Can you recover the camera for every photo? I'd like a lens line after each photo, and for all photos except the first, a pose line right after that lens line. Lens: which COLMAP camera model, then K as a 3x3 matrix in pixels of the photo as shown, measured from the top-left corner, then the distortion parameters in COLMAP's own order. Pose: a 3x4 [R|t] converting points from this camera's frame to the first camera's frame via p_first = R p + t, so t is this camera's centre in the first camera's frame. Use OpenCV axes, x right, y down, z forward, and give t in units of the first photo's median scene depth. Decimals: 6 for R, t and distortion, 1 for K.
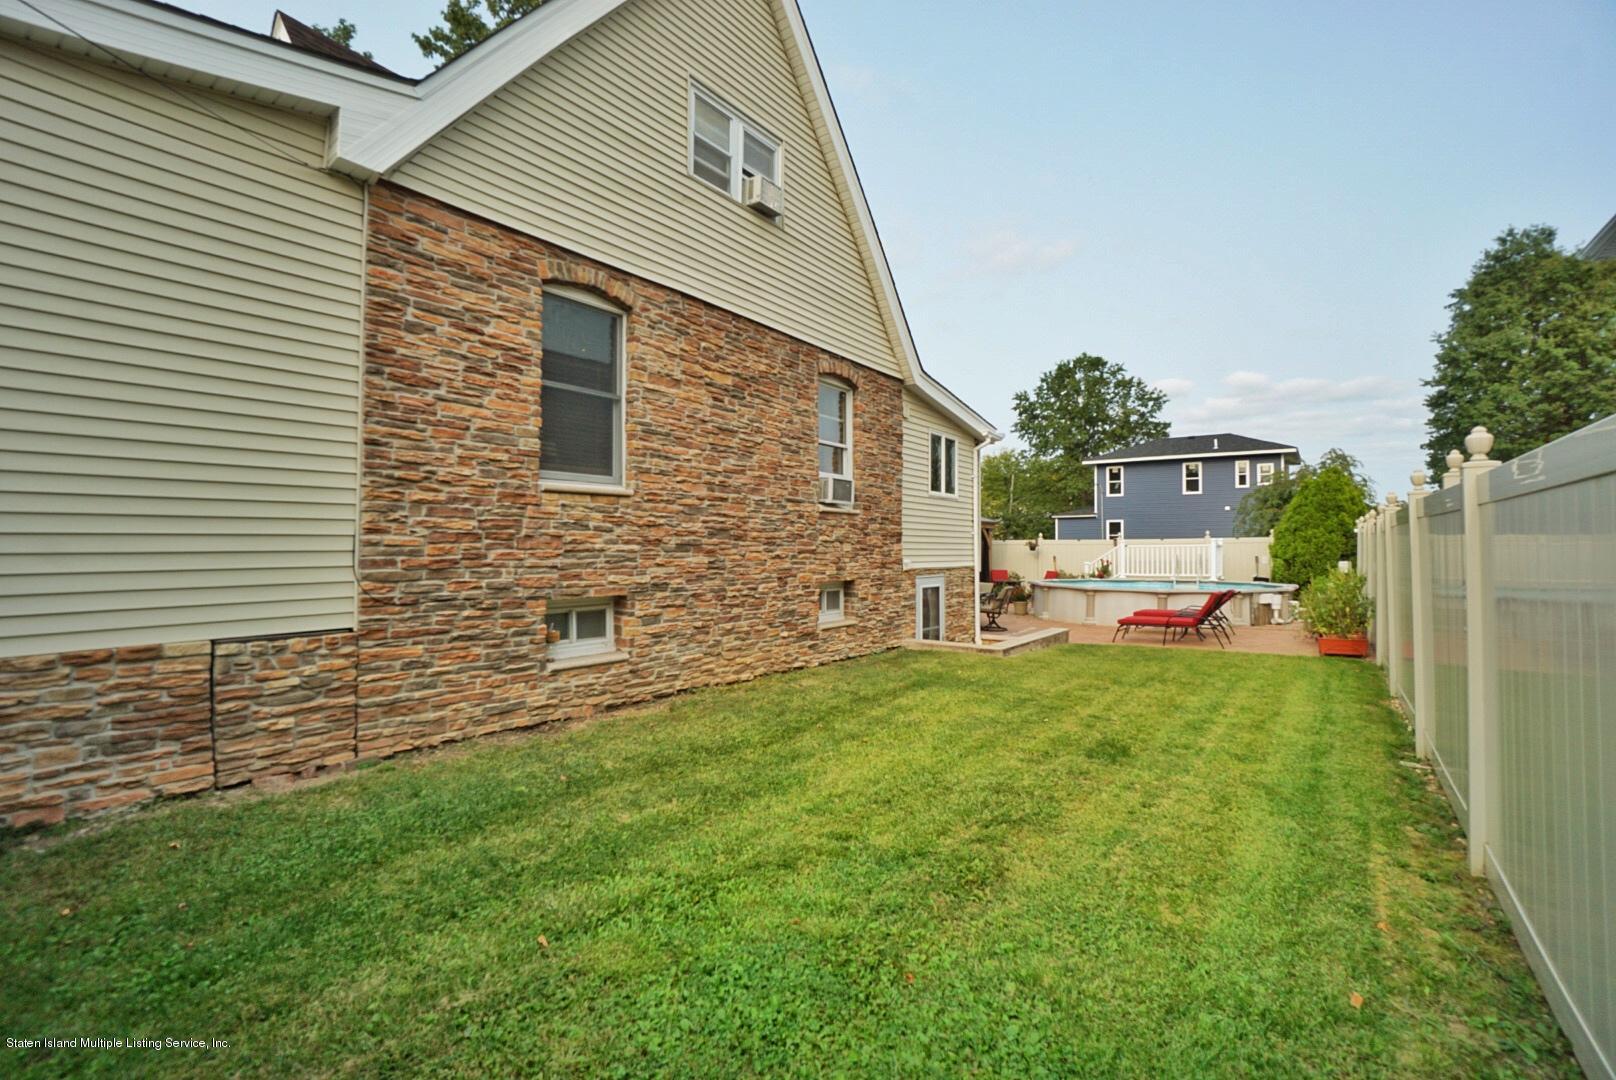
lens RADIAL K [[706.2, 0, 794.6], [0, 706.2, 530.6], [0, 0, 1]] dist [-0.066790, 0.020978]
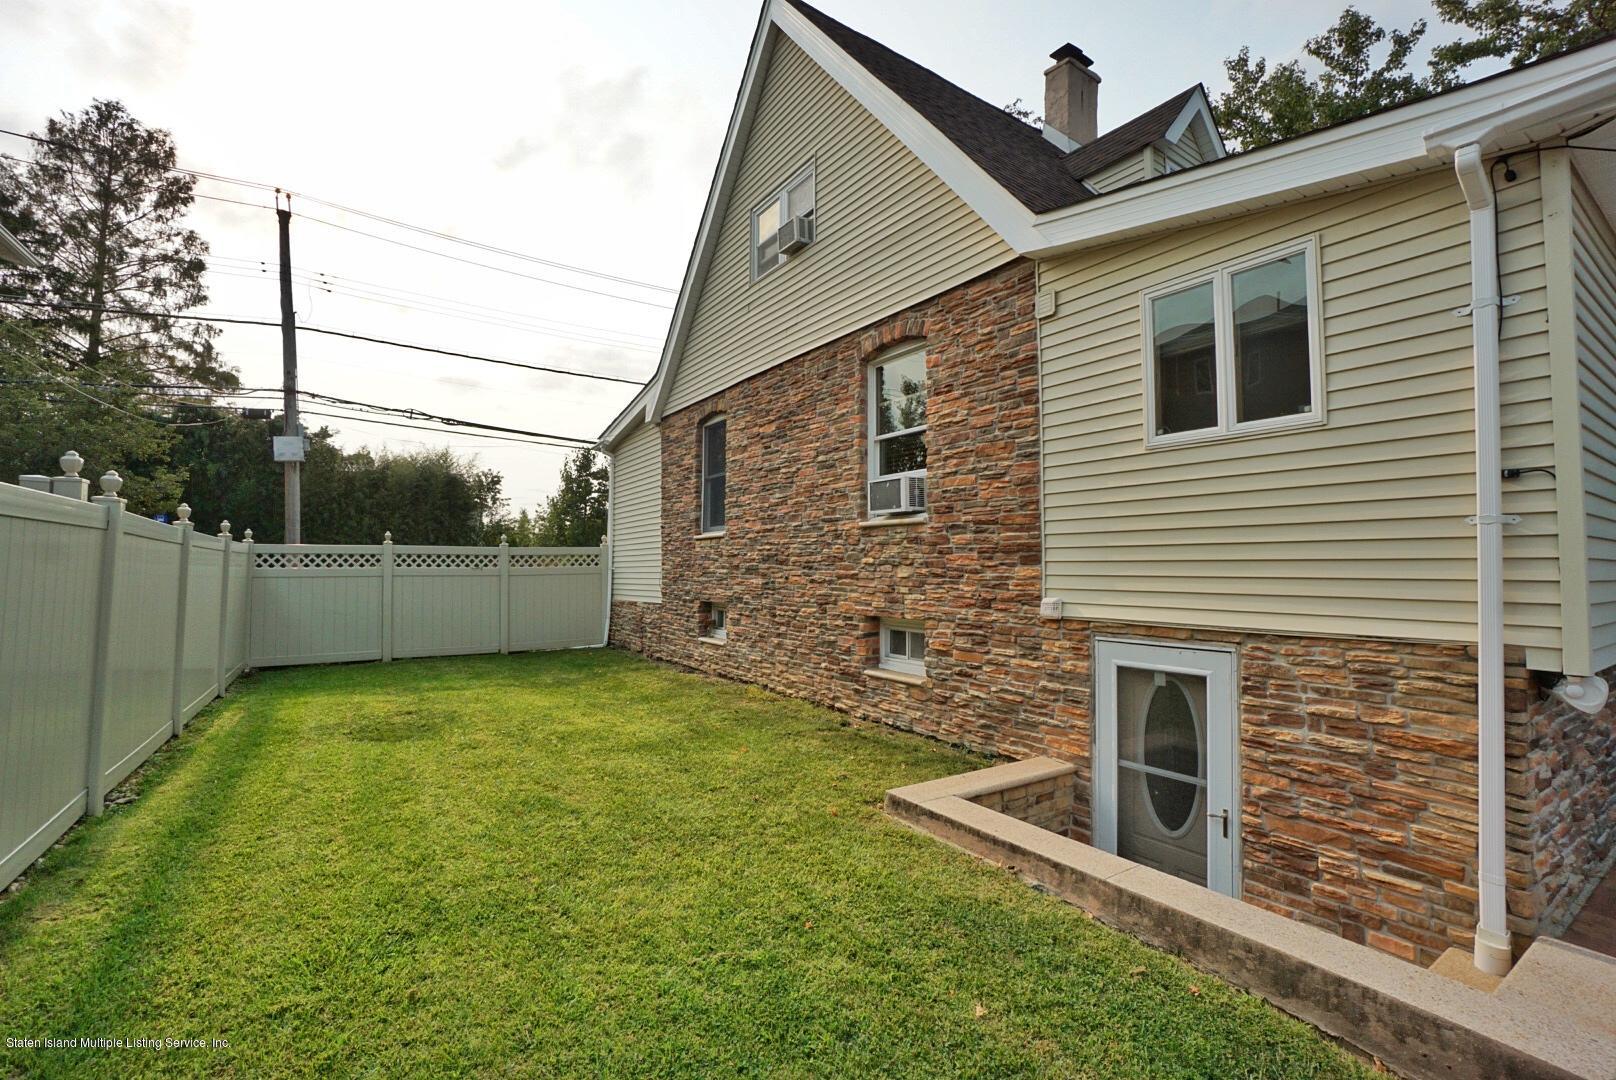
lens RADIAL K [[709.8, 0, 801.6], [0, 709.8, 531.3], [0, 0, 1]] dist [-0.061249, 0.022157]
pose [[-0.331107, -0.057745, -0.941824, 0.718045], [0.014249, 0.997706, -0.066181, 0.026234], [0.943485, -0.035333, -0.329525, 1.044174]]
